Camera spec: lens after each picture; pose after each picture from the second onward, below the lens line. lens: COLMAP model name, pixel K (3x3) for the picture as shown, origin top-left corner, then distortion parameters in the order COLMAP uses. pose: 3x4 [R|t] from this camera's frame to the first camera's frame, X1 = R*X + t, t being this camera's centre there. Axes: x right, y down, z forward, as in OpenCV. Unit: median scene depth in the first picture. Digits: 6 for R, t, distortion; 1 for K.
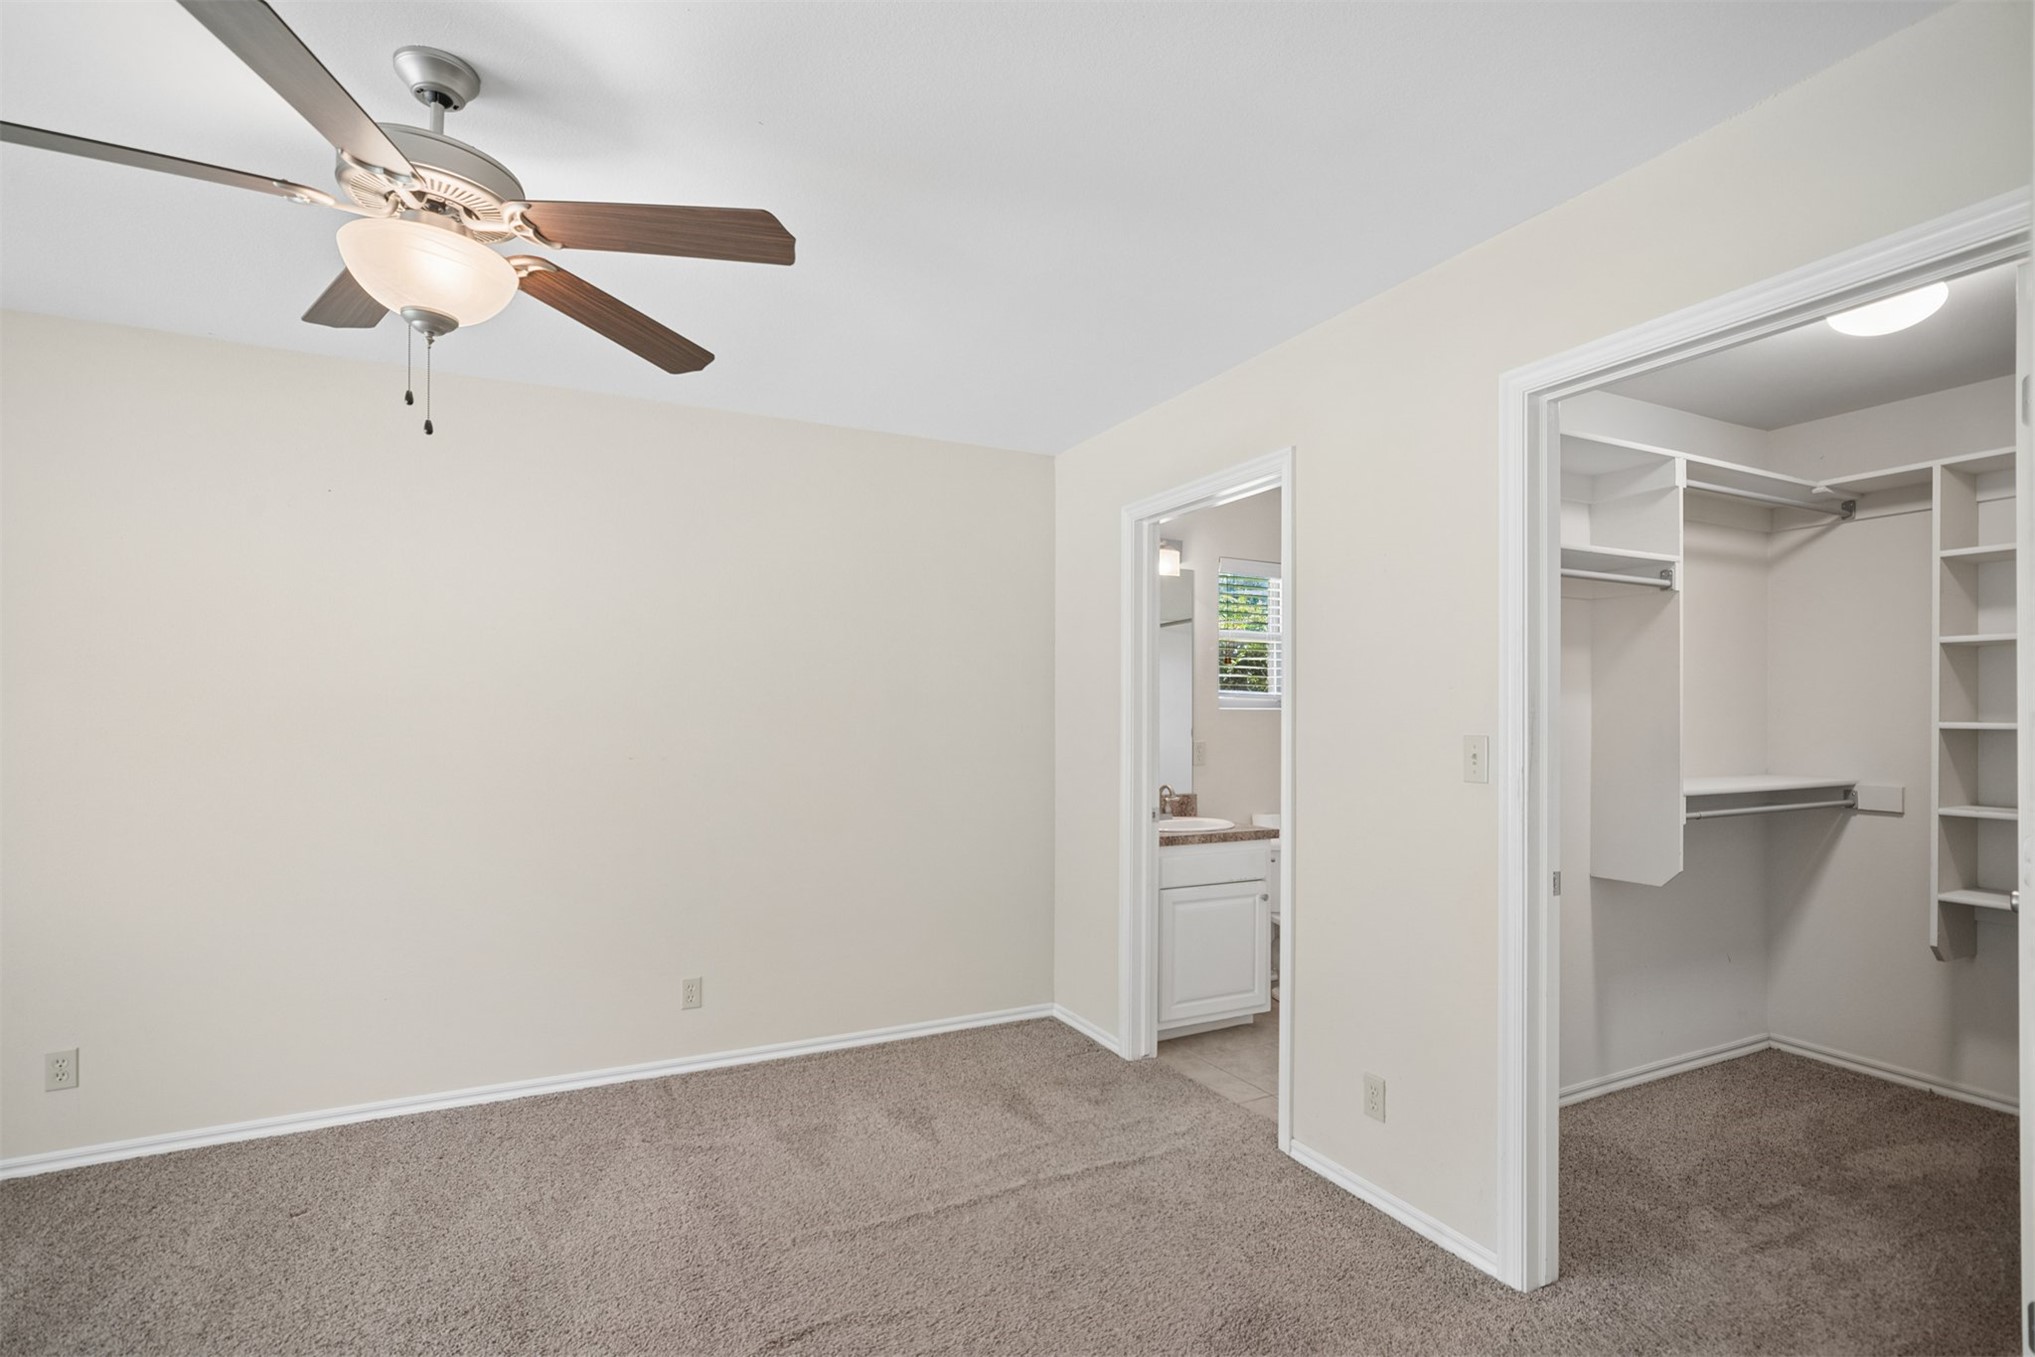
lens RADIAL K [[959.2, 0, 1034.2], [0, 959.2, 707.6], [0, 0, 1]] dist [0.009908, 0.002210]
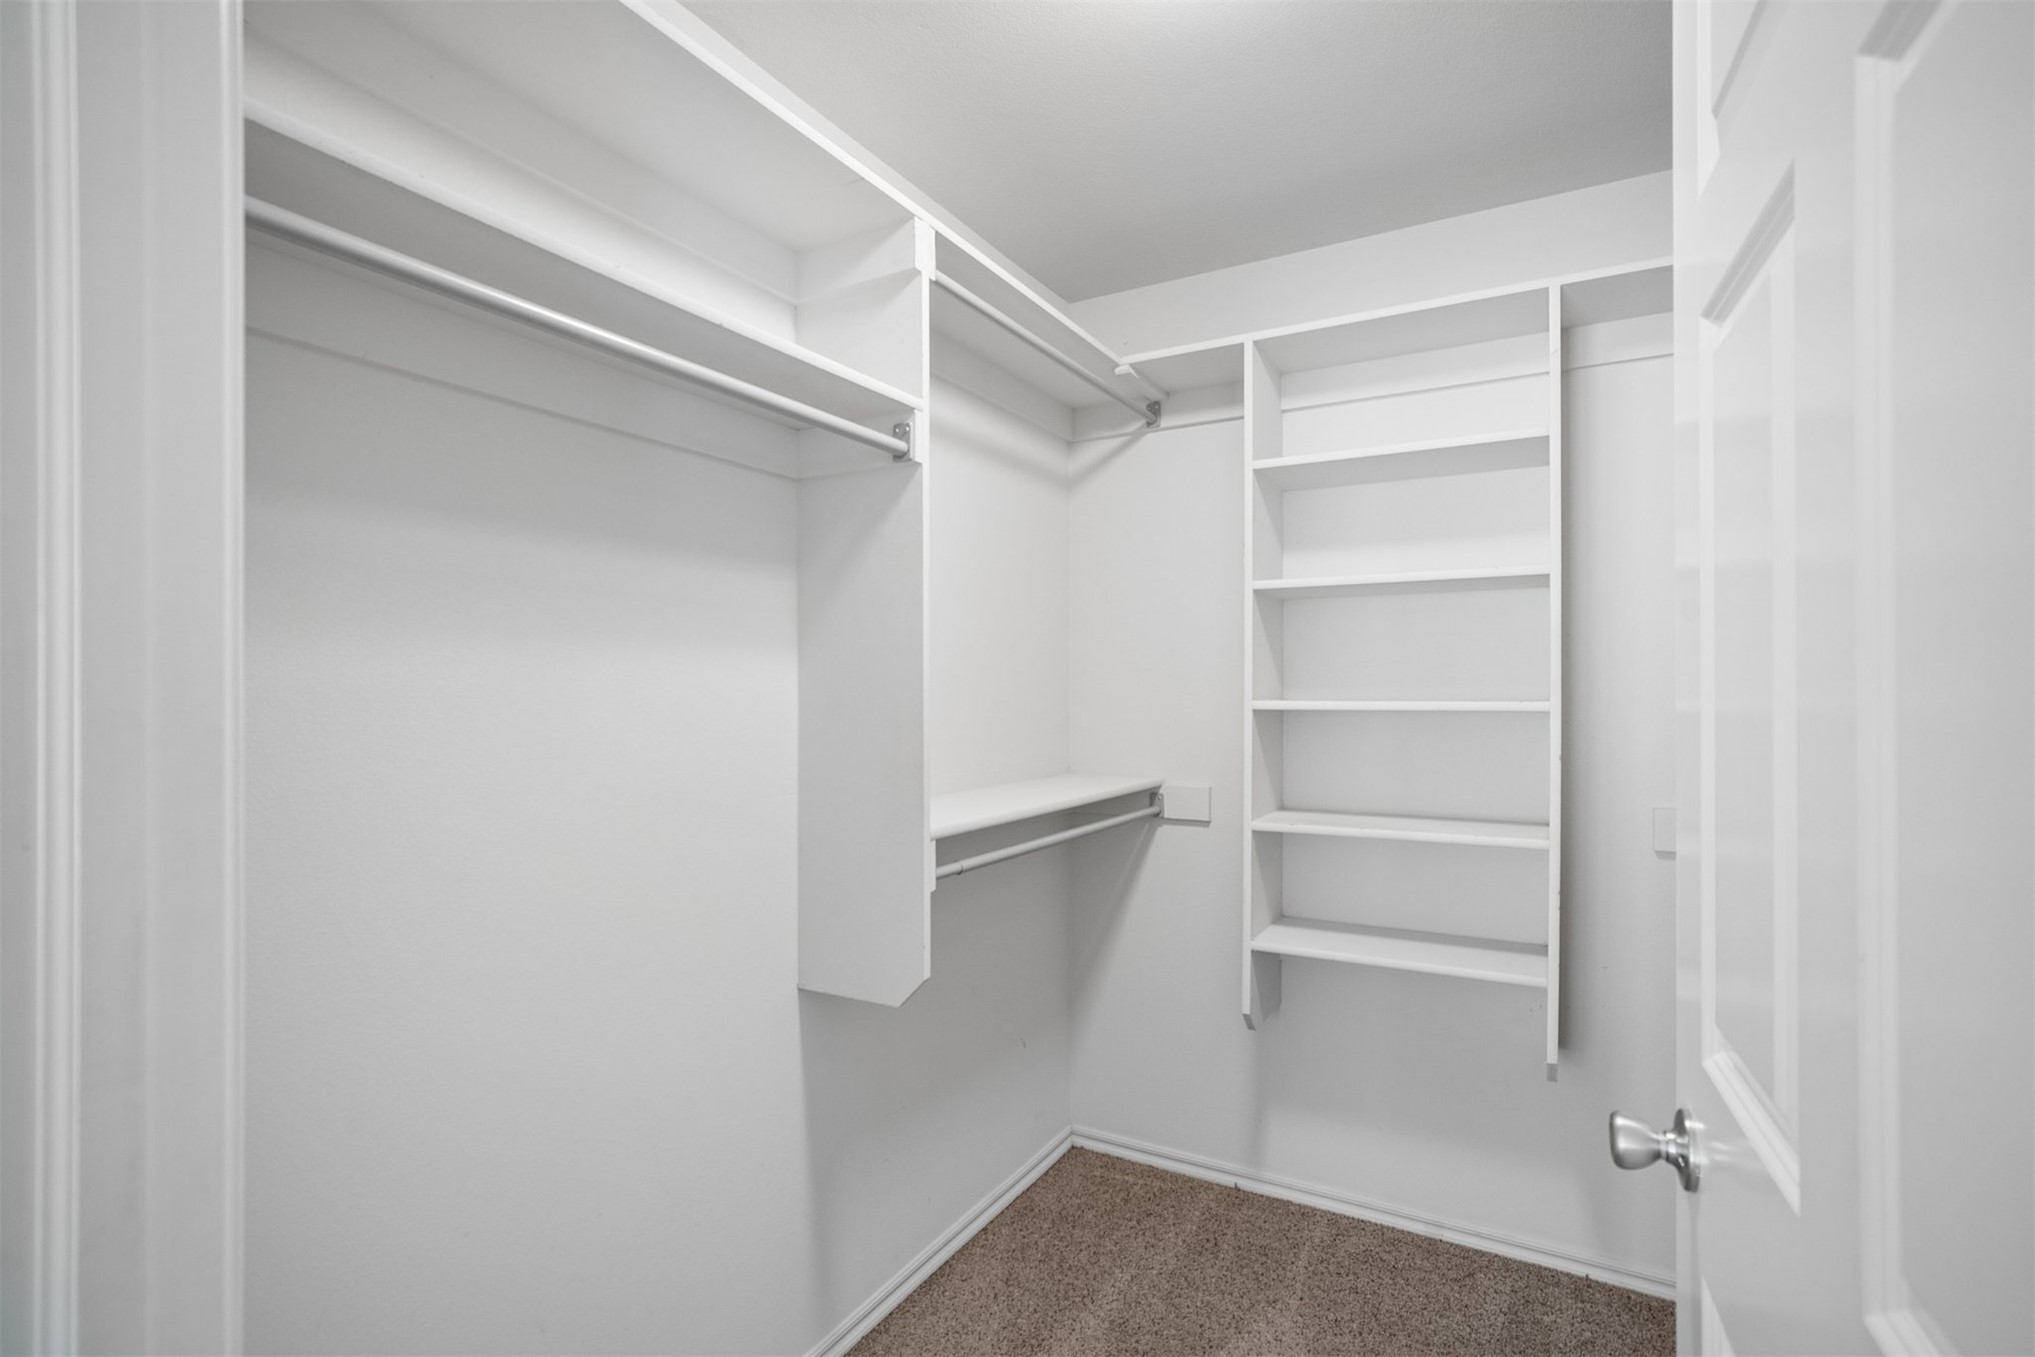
lens RADIAL K [[959.2, 0, 1018.8], [0, 959.2, 686.9], [0, 0, 1]] dist [0.009908, 0.002210]
pose [[0.843233, 0.000492, 0.537548, 0.395380], [0.001913, 0.999990, -0.003917, 0.006849], [-0.537544, 0.004332, 0.843224, 0.479748]]
